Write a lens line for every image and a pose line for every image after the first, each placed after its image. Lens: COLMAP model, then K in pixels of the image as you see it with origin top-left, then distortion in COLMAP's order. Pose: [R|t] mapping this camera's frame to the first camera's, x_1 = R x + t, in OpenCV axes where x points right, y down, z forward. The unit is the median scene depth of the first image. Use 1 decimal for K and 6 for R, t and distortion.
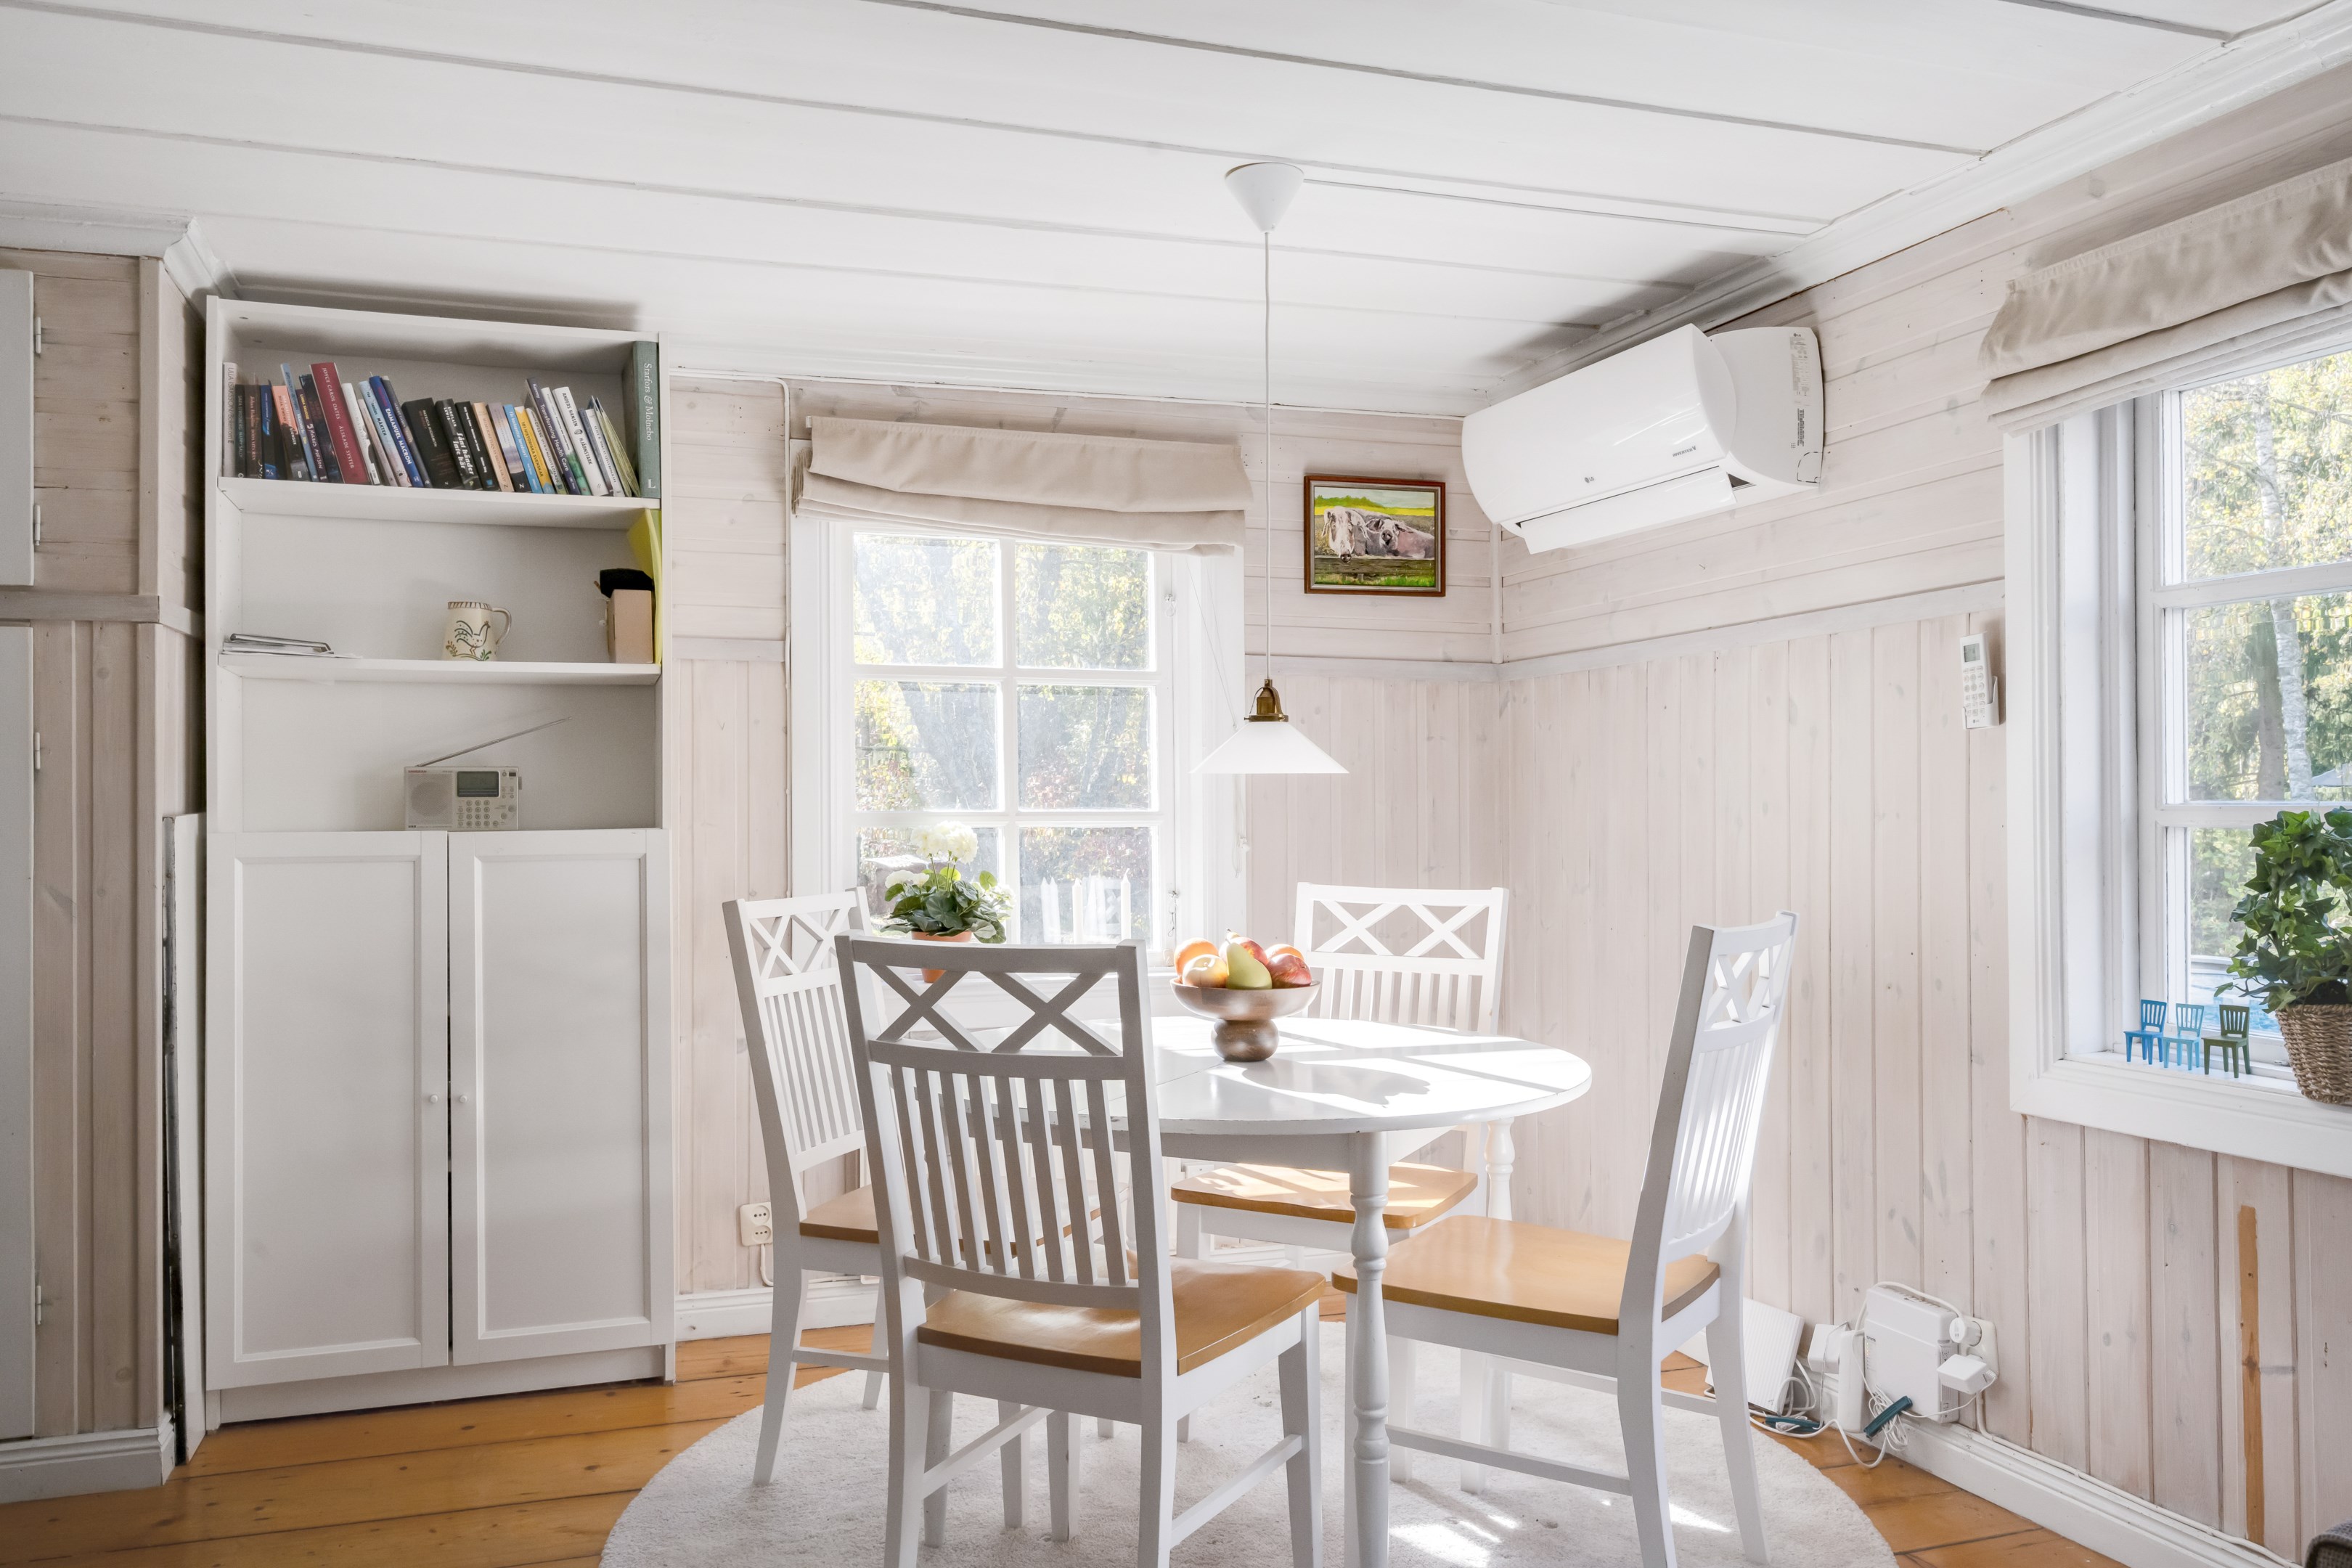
lens RADIAL K [[1768.1, 0, 1173.2], [0, 1768.1, 792.6], [0, 0, 1]] dist [-0.006462, -0.002021]
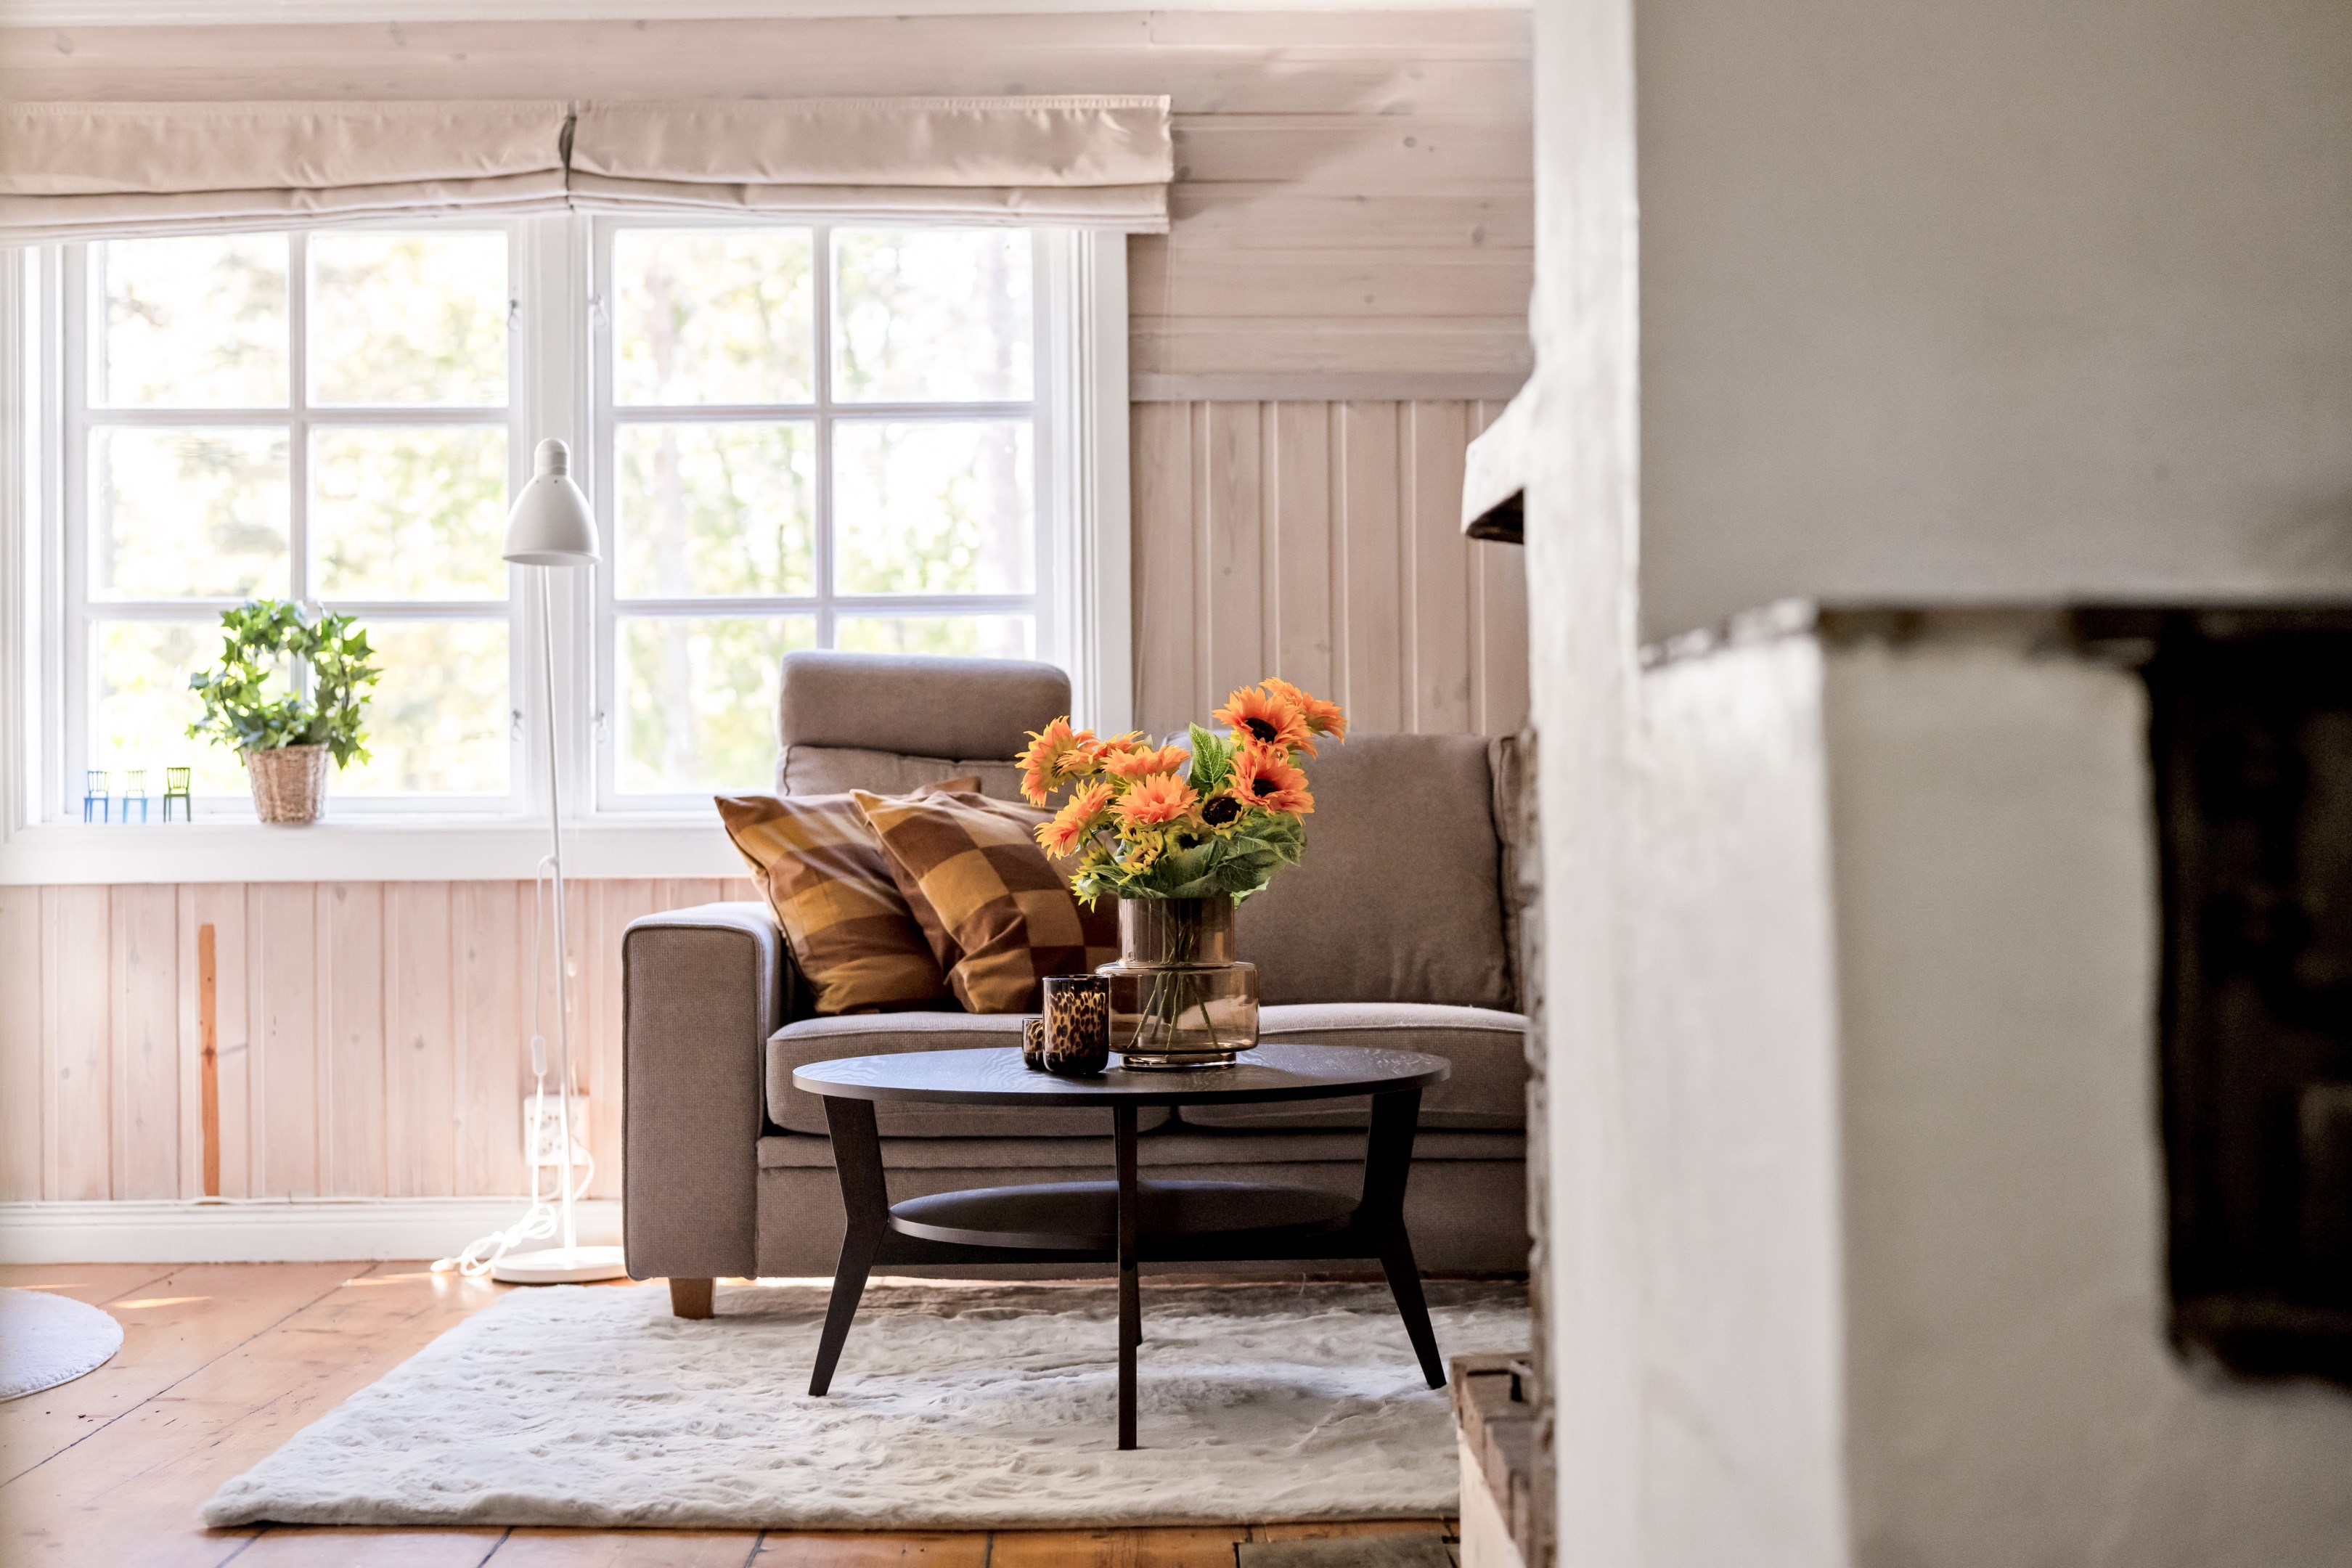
lens RADIAL K [[3416.9, 0, 1176.3], [0, 3416.9, 783.9], [0, 0, 1]] dist [-0.002340, 0.000000]
pose [[0.319363, 0.014566, 0.947521, -1.320195], [-0.000899, 0.999886, -0.015067, 0.161166], [-0.947632, 0.003960, 0.319340, -0.365085]]
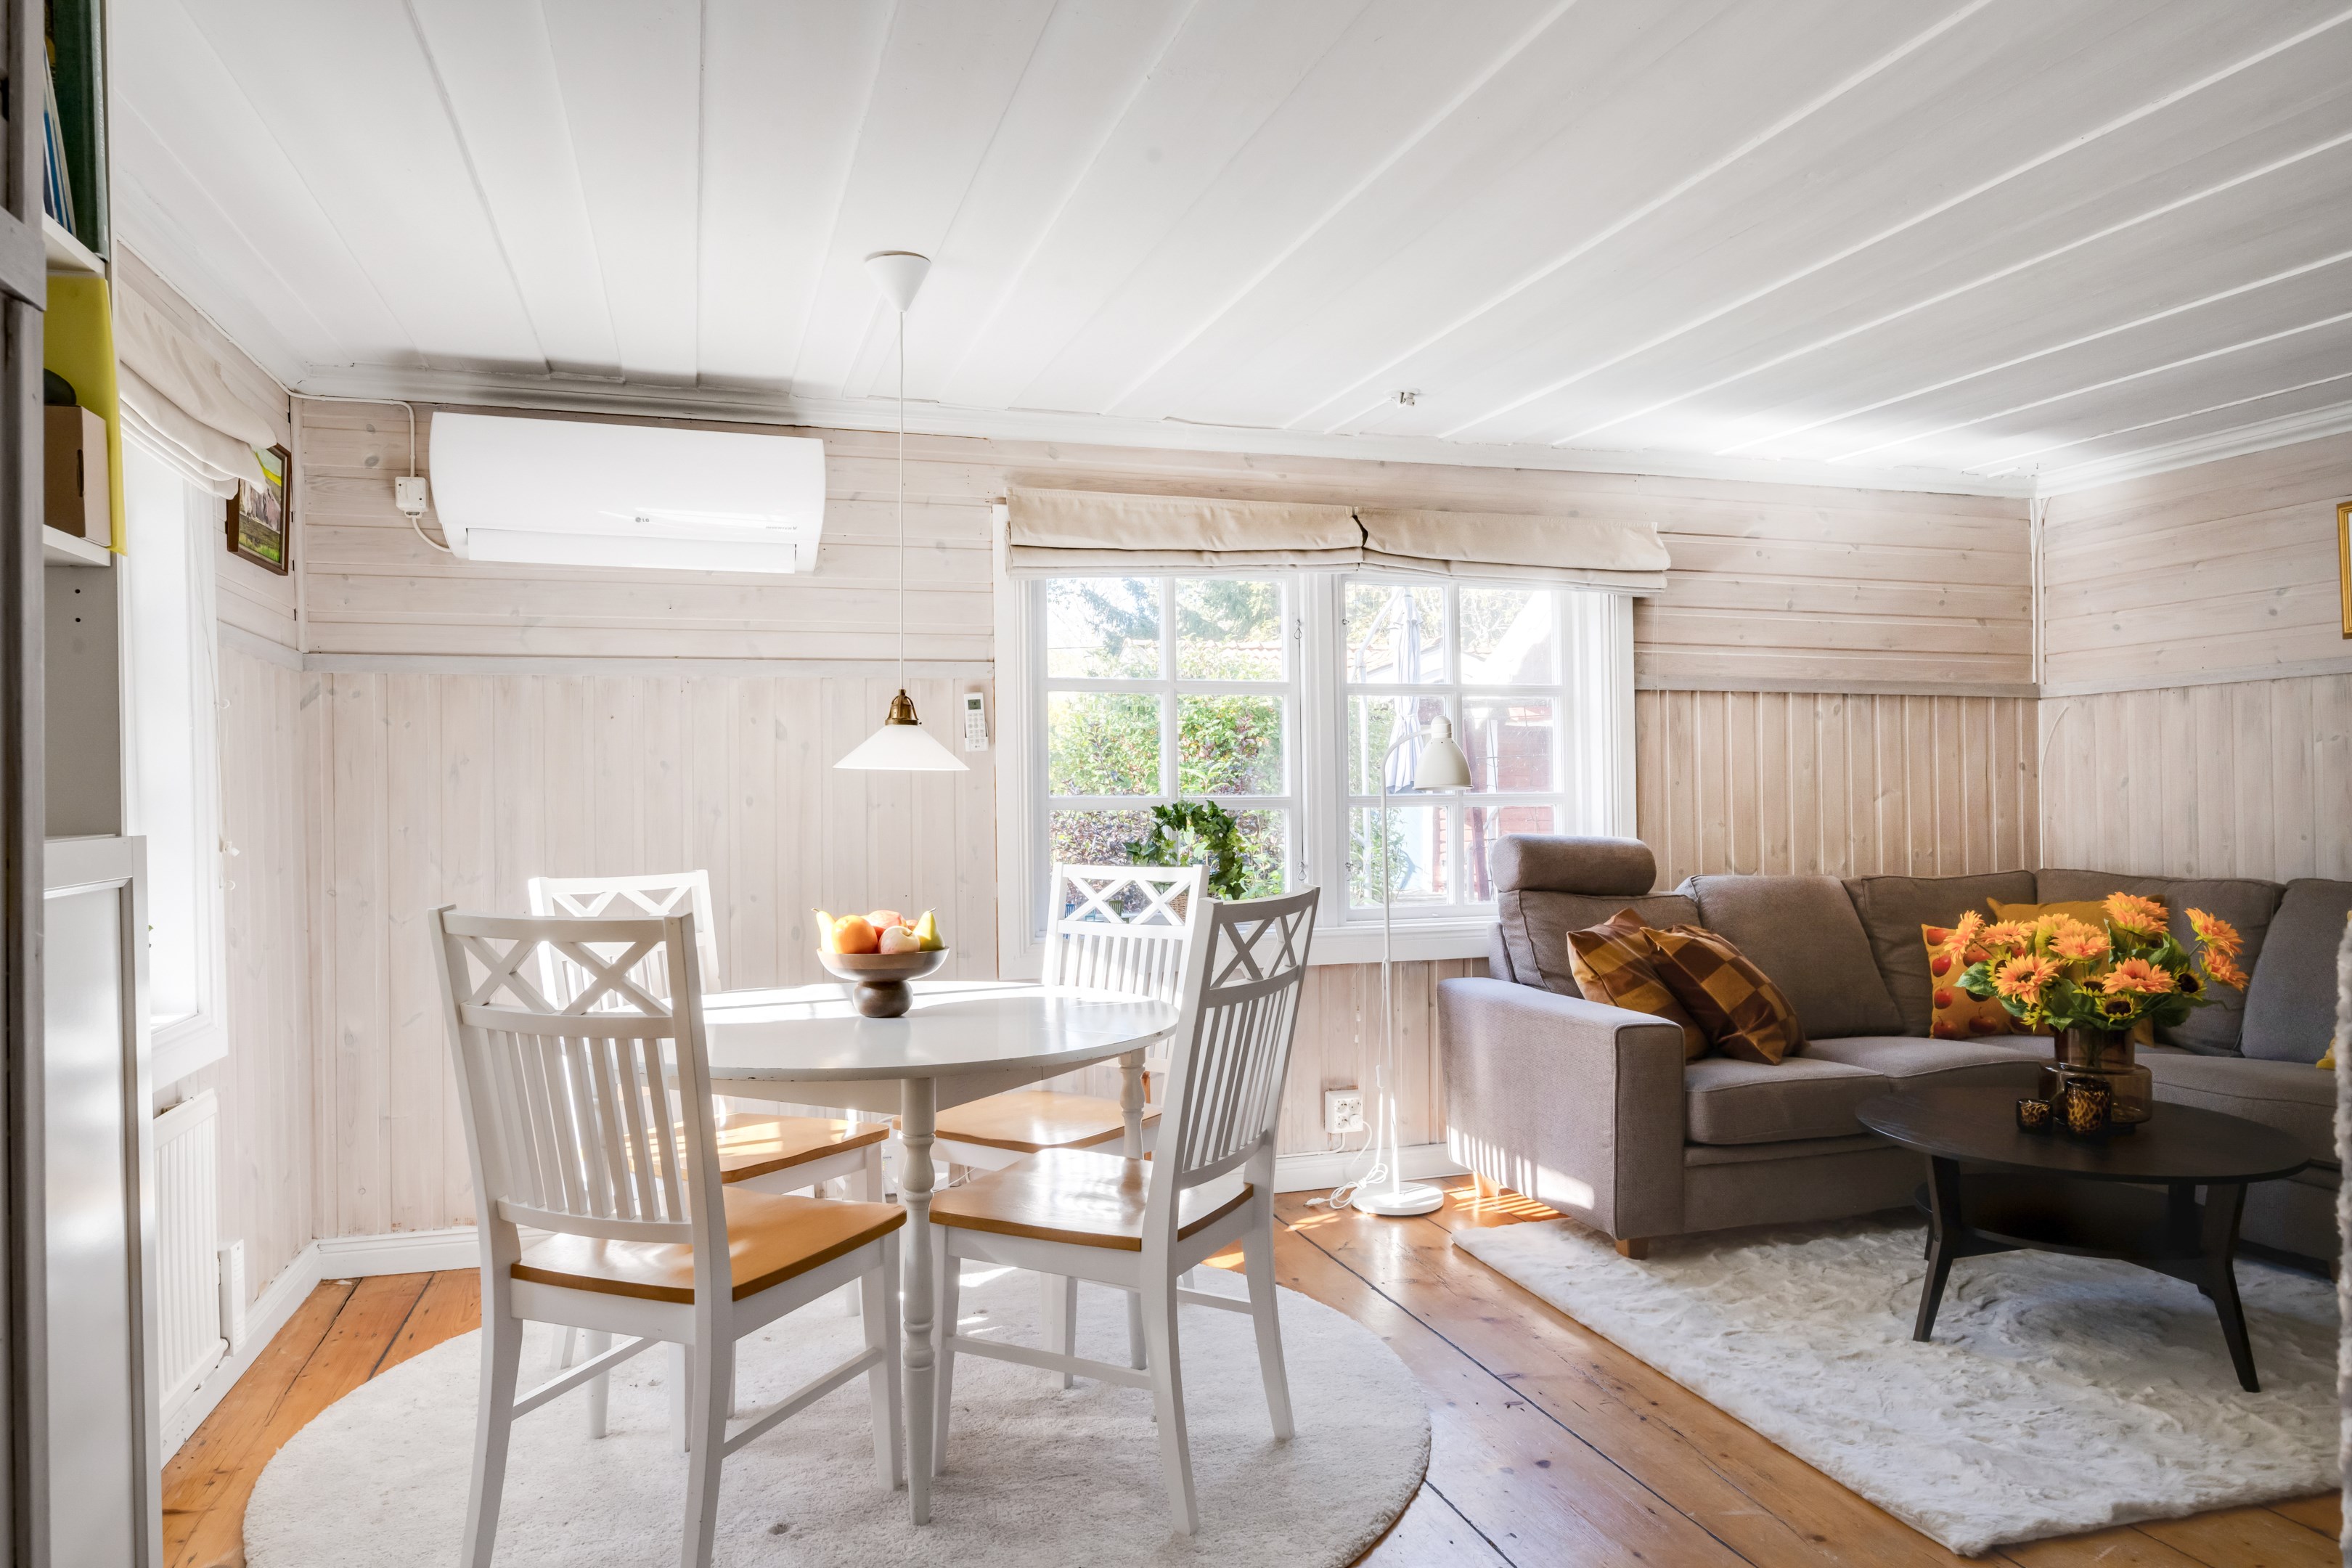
lens RADIAL K [[1505.6, 0, 1171.7], [0, 1505.6, 795.1], [0, 0, 1]] dist [-0.009066, -0.001408]
pose [[0.031689, 0.004610, 0.999487, -1.018775], [0.000407, 0.999989, -0.004626, 0.012541], [-0.999498, 0.000554, 0.031686, 0.846514]]
